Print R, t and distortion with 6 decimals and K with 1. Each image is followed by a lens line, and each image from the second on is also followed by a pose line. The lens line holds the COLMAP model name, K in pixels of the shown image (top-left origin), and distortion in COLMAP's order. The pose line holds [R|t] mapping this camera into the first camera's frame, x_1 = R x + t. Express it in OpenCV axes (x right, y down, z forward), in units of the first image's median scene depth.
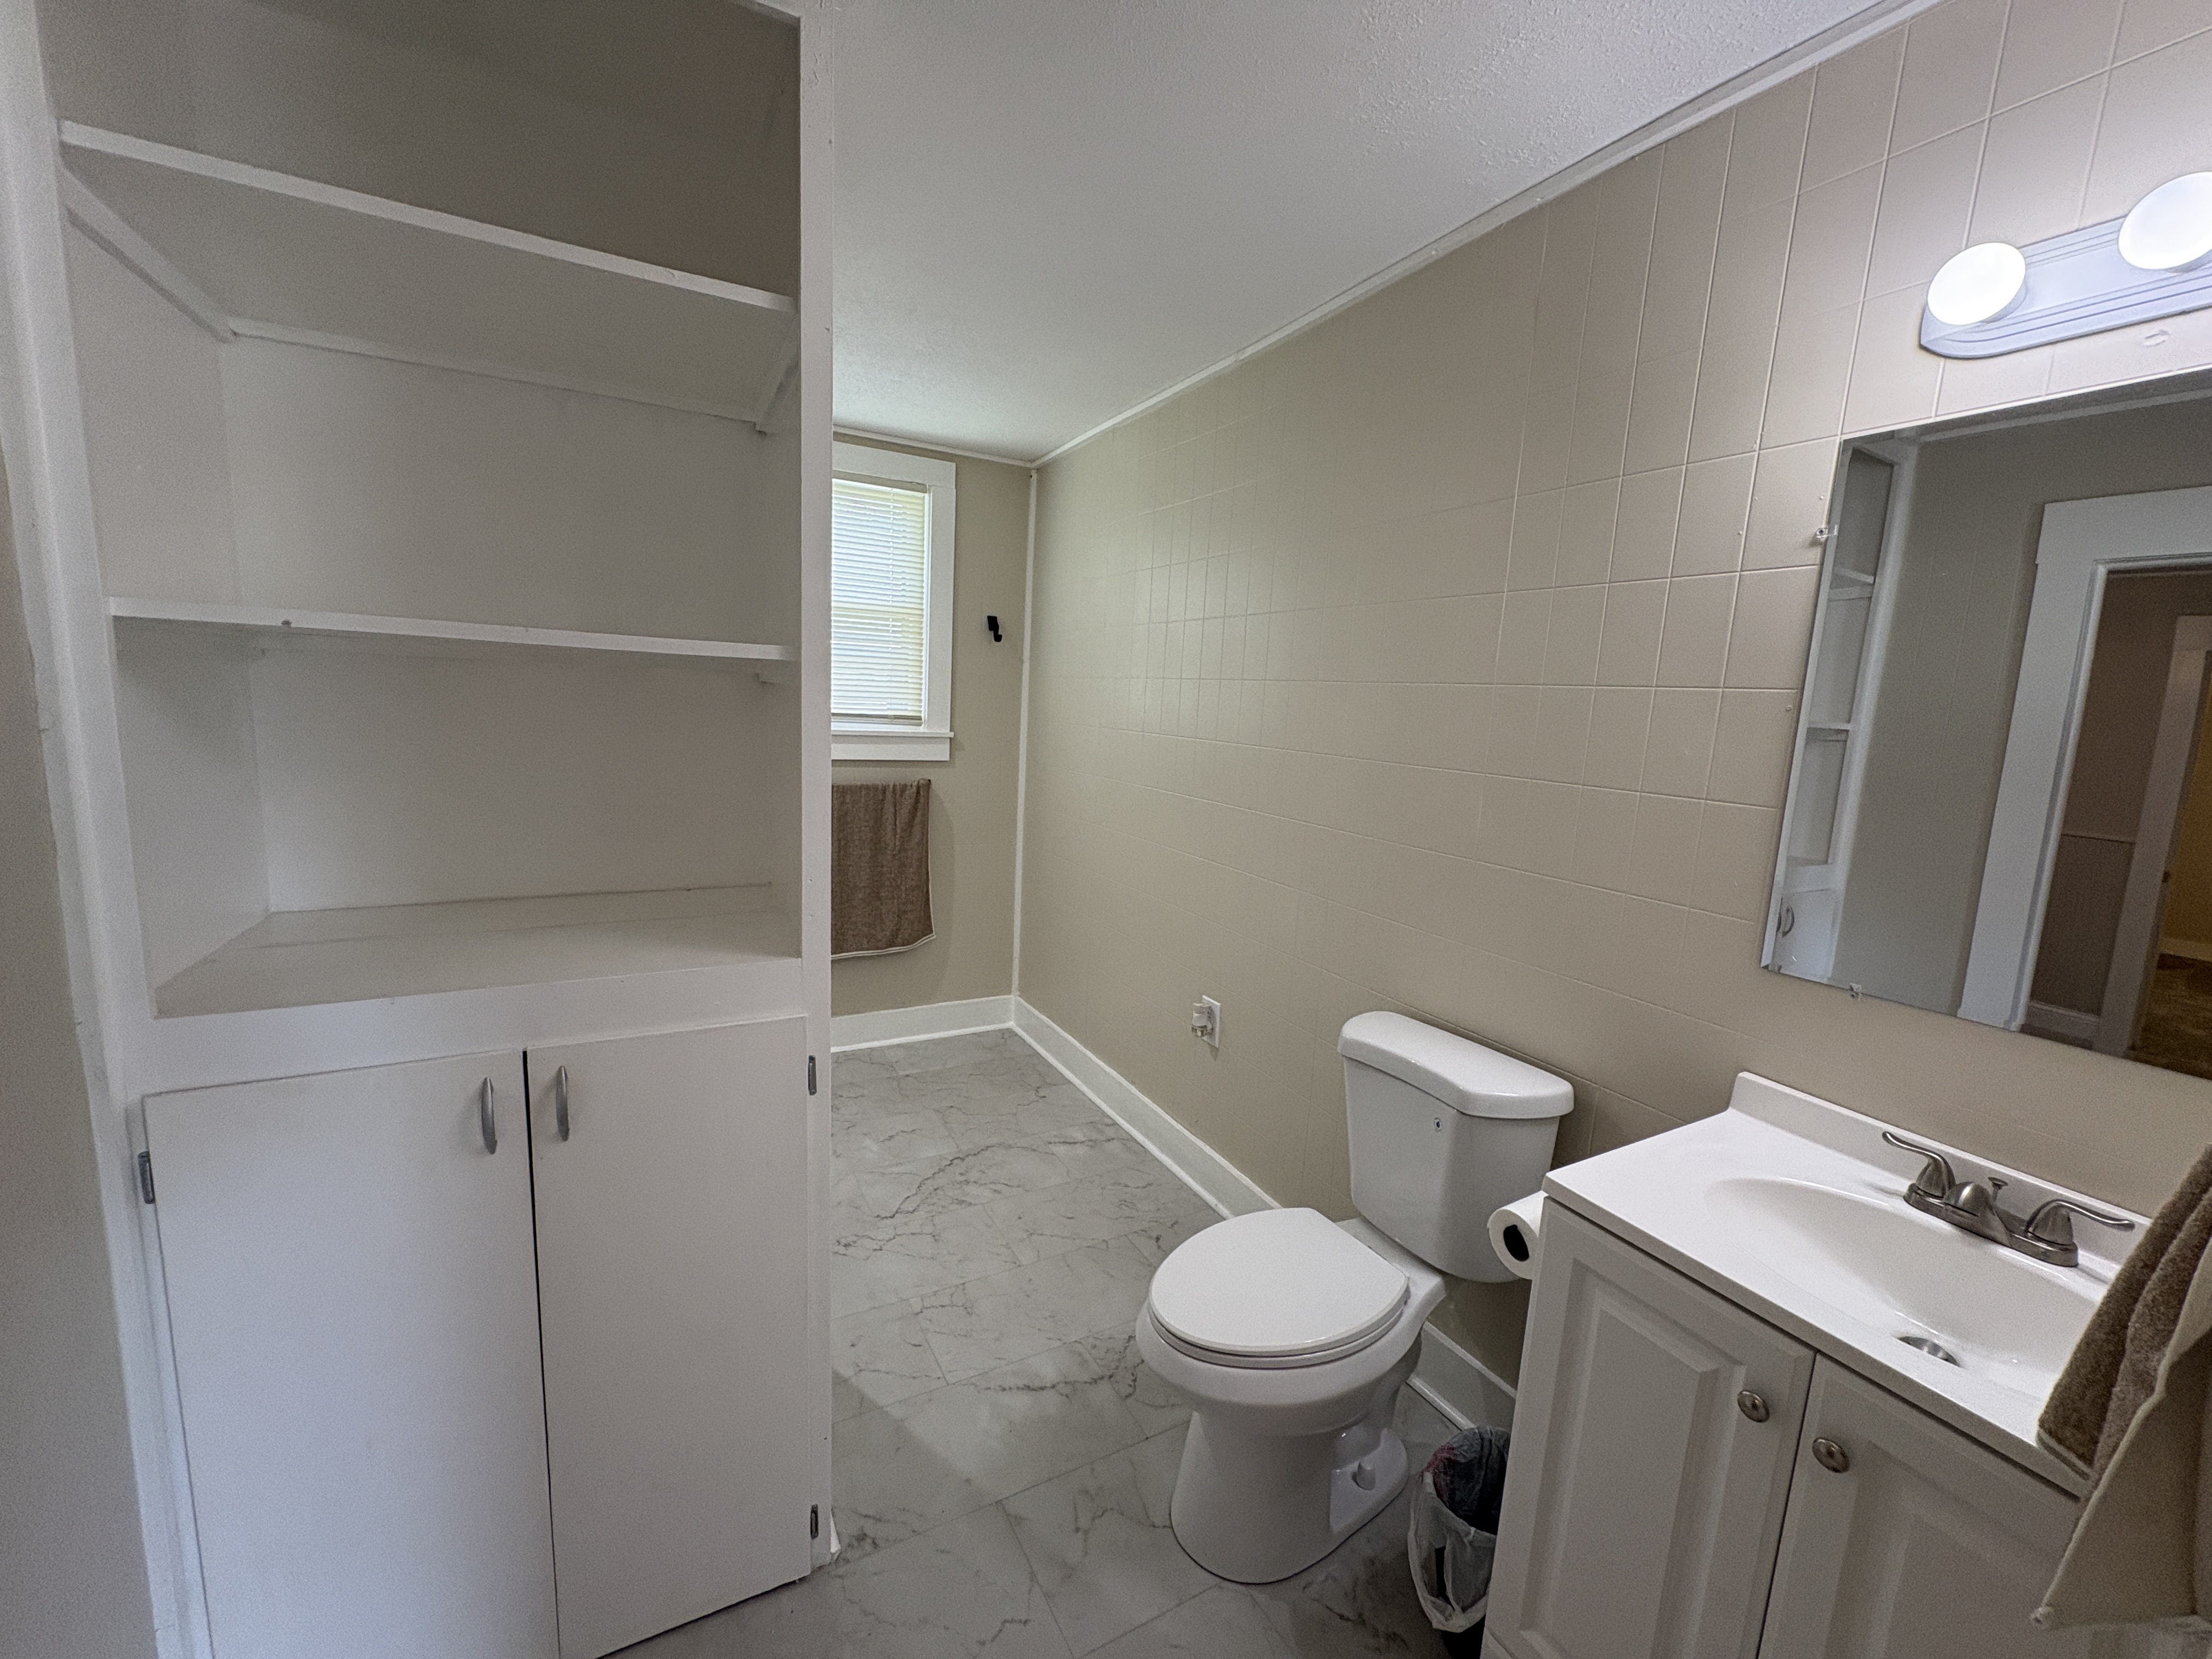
lens RADIAL K [[876.4, 0, 1108.1], [0, 876.4, 825.6], [0, 0, 1]] dist [-0.002254, -0.000116]
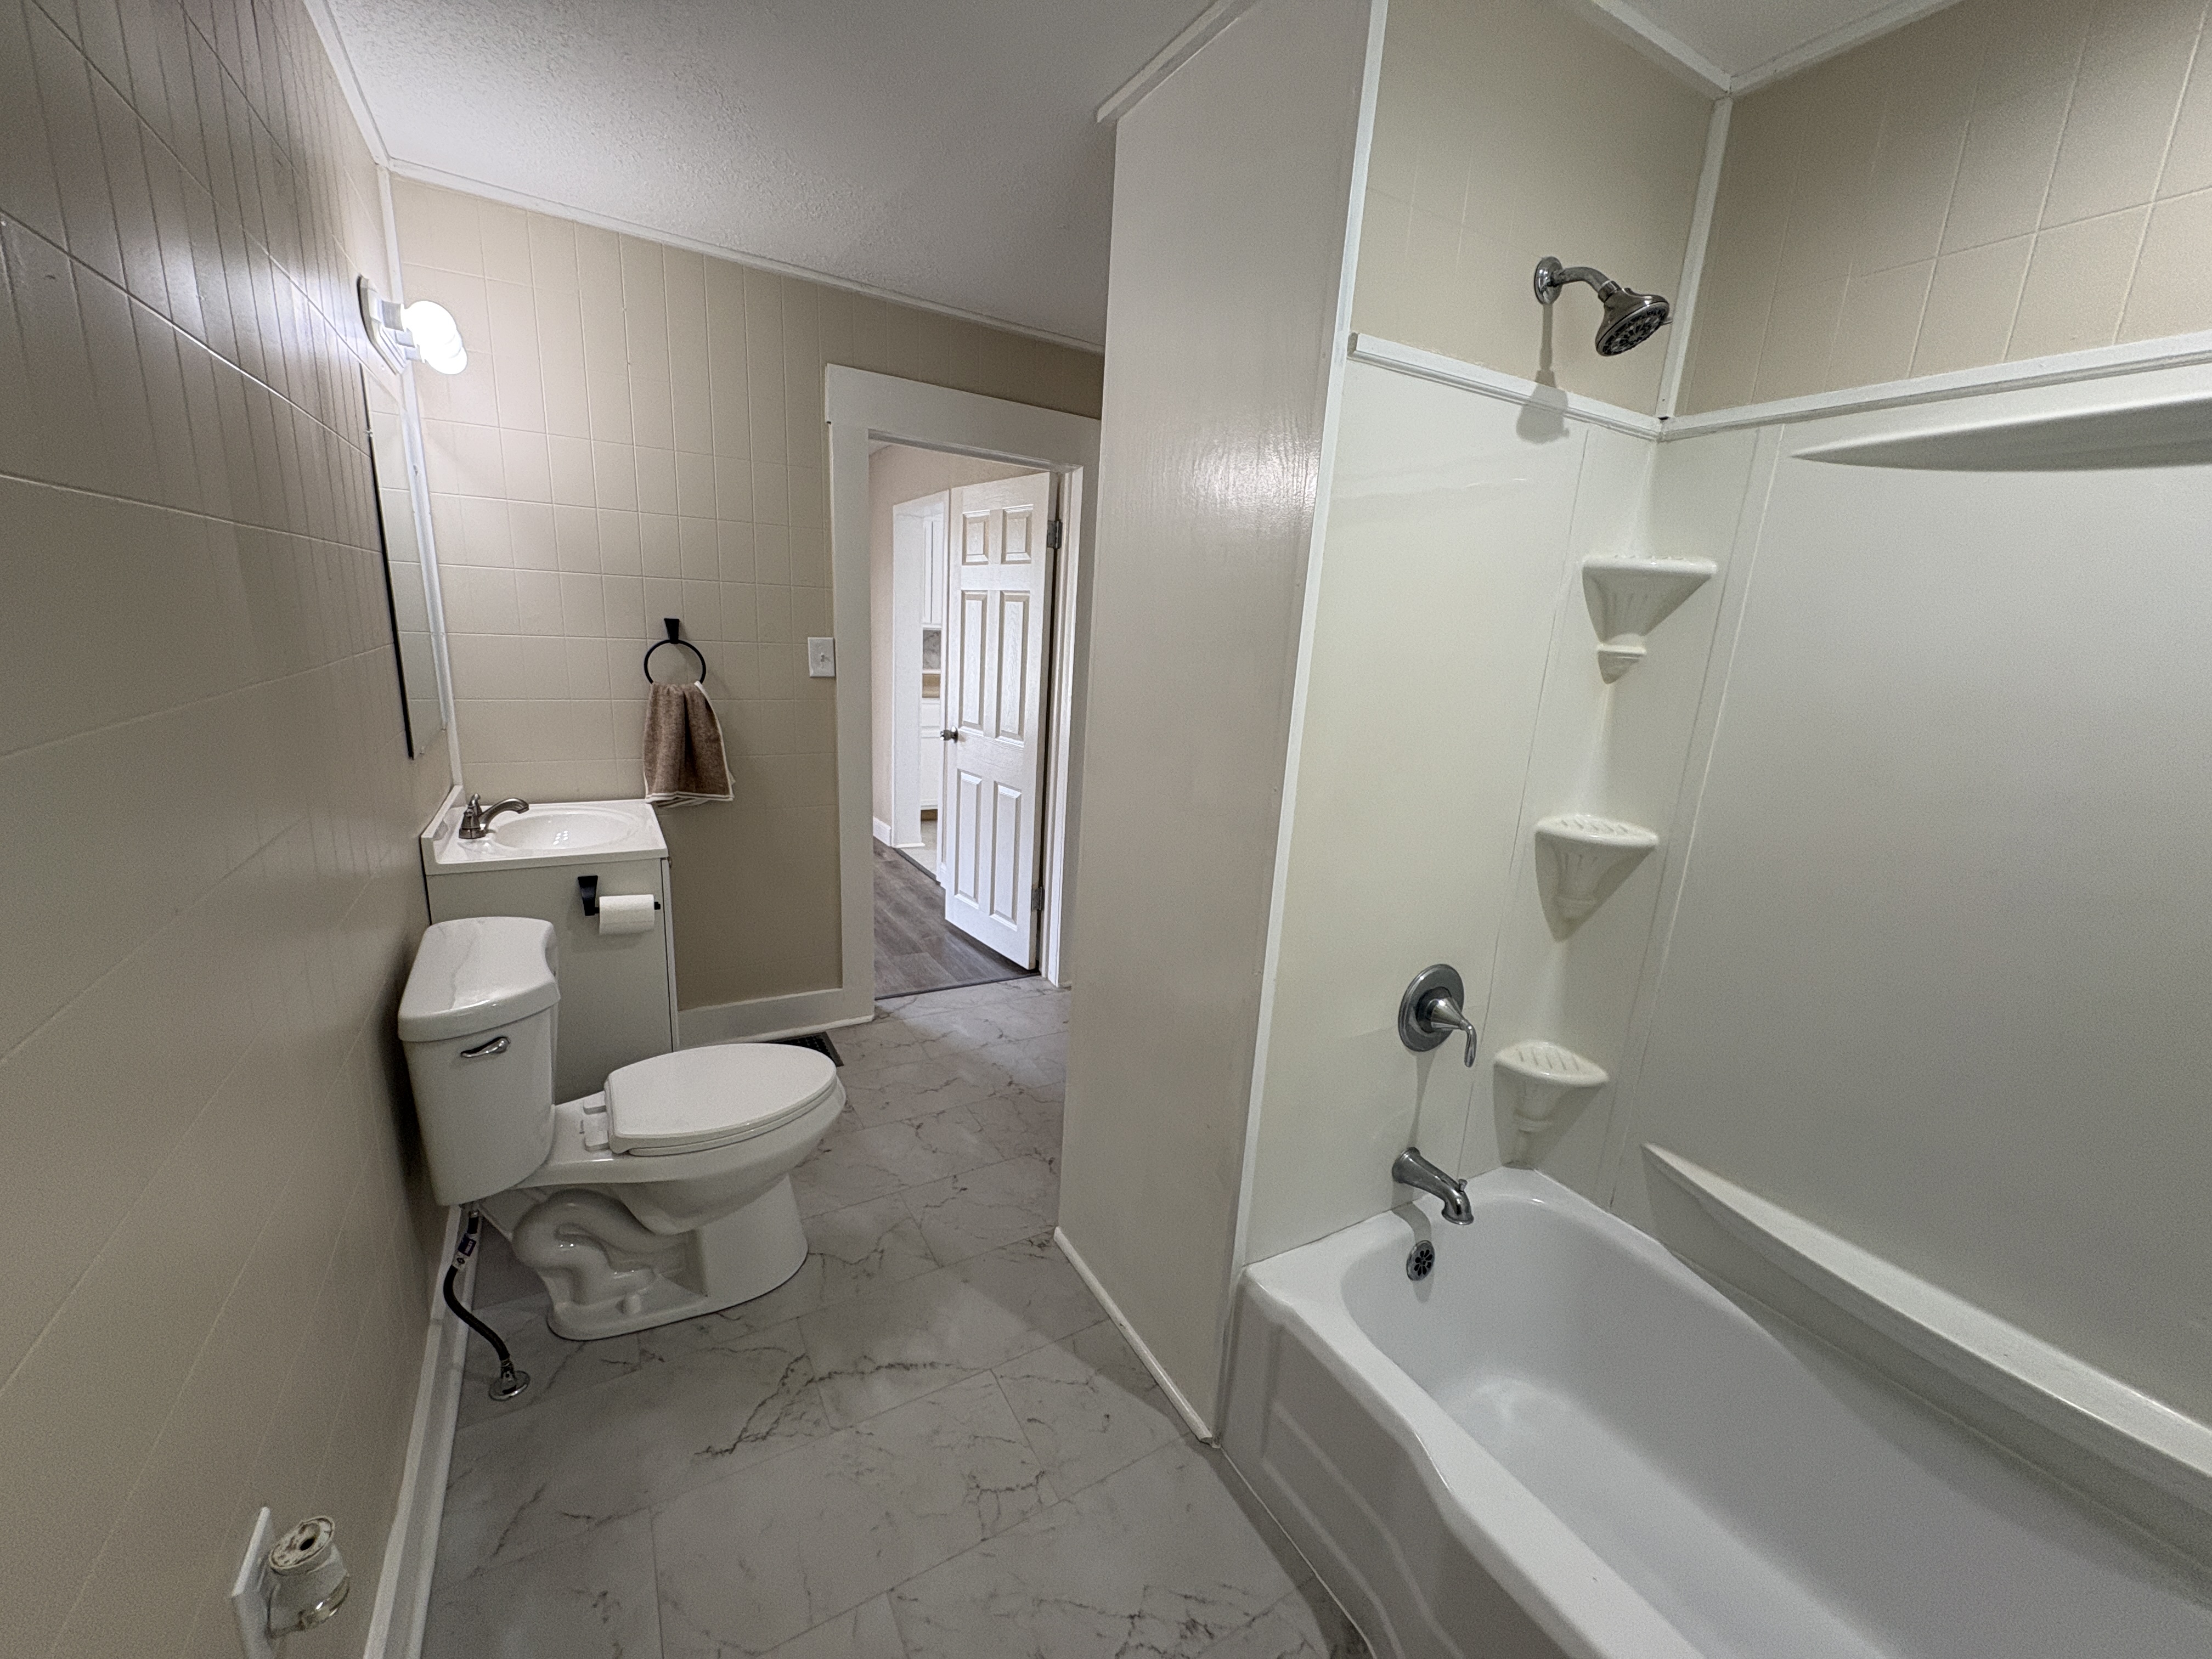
lens RADIAL K [[876.4, 0, 1108.1], [0, 876.4, 825.6], [0, 0, 1]] dist [-0.002254, -0.000116]
pose [[-0.993542, -0.100842, -0.052021, -0.198962], [-0.112993, 0.921201, 0.372318, -0.265904], [0.010376, 0.375792, -0.926646, 1.649836]]
